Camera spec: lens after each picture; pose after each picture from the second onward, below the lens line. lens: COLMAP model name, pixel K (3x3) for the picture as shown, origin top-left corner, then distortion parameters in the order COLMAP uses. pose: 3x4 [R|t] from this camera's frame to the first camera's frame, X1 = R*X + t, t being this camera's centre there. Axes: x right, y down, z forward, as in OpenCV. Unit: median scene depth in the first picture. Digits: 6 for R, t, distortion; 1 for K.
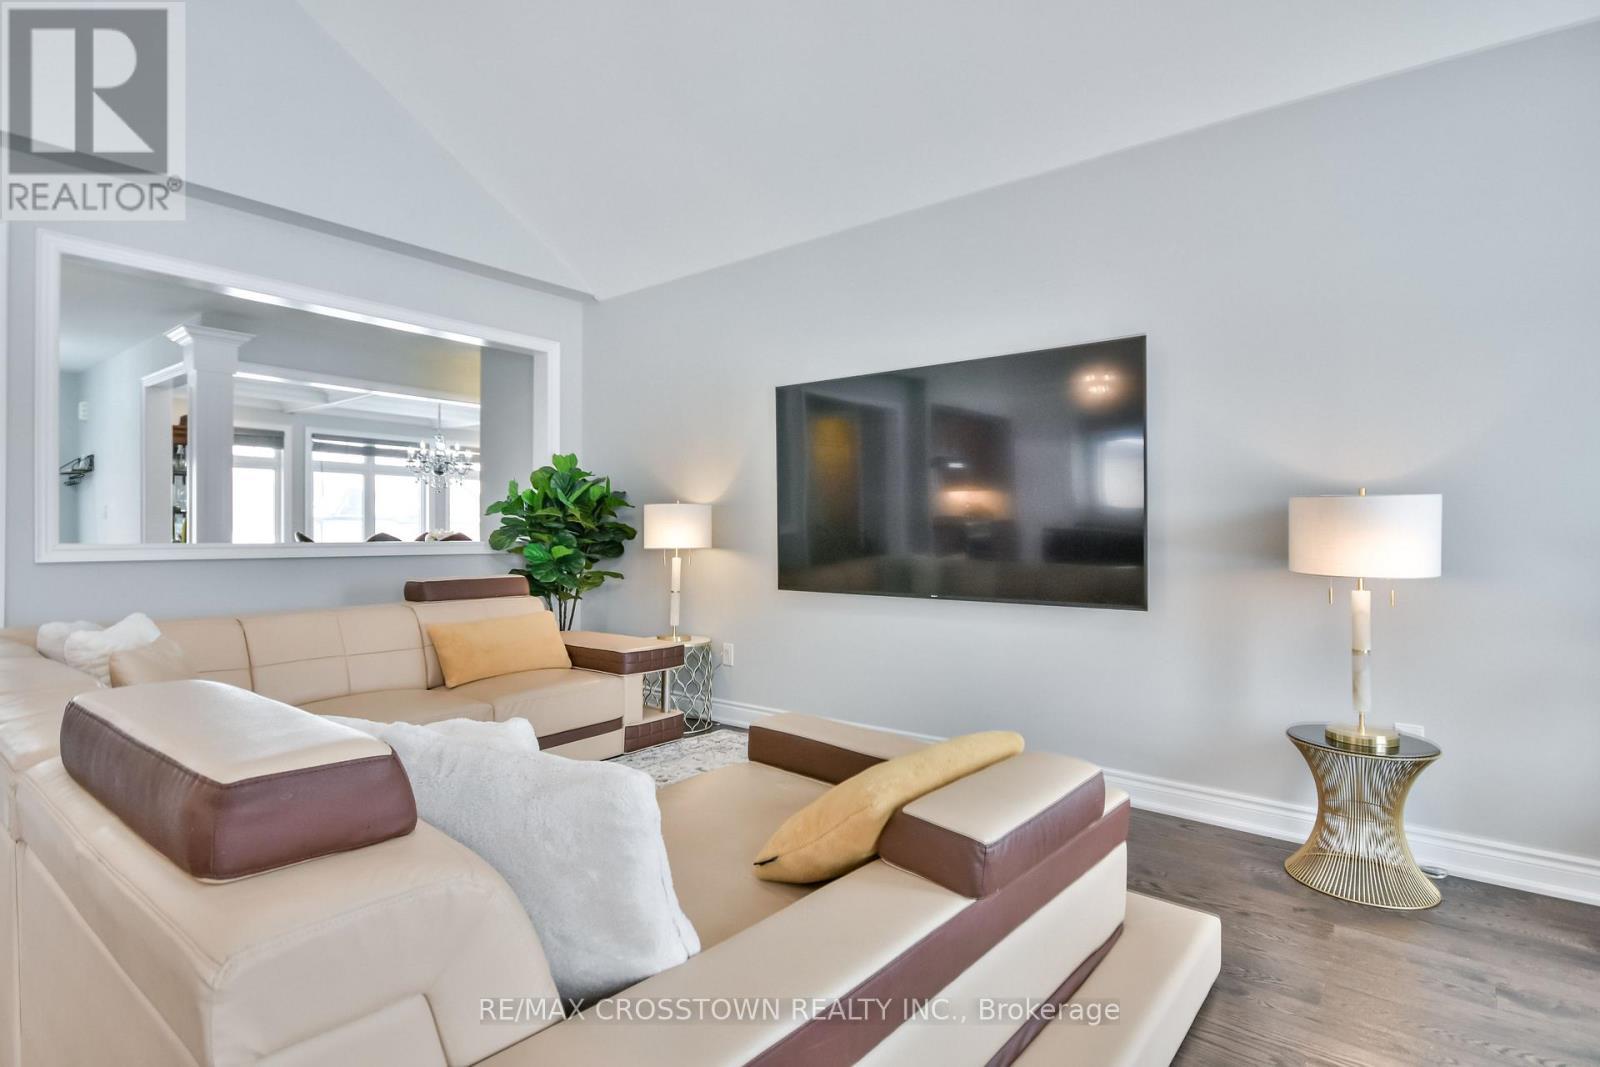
lens RADIAL K [[845.1, 0, 777.7], [0, 845.1, 527.1], [0, 0, 1]] dist [0.007892, 0.000885]
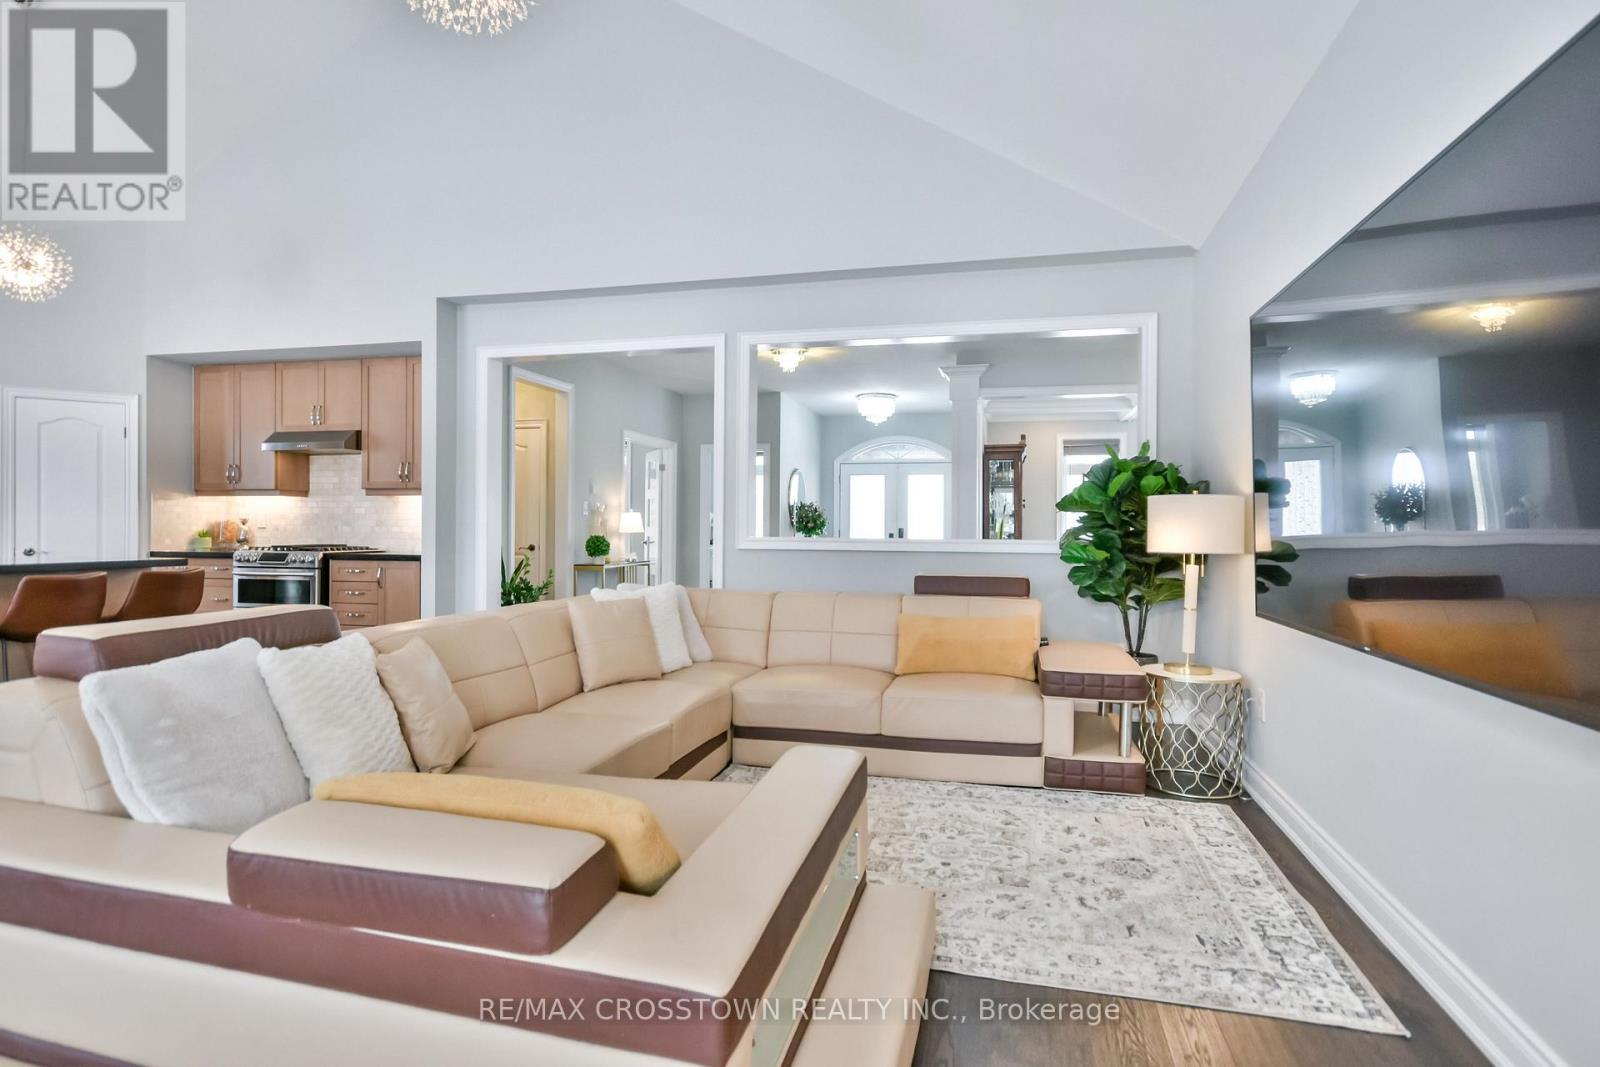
lens RADIAL K [[845.1, 0, 846.5], [0, 845.1, 530.2], [0, 0, 1]] dist [0.007892, 0.000885]
pose [[0.411419, 0.004848, -0.911433, 0.513778], [-0.003015, 0.999988, 0.003958, 0.002197], [0.911441, 0.001120, 0.411428, 0.451663]]
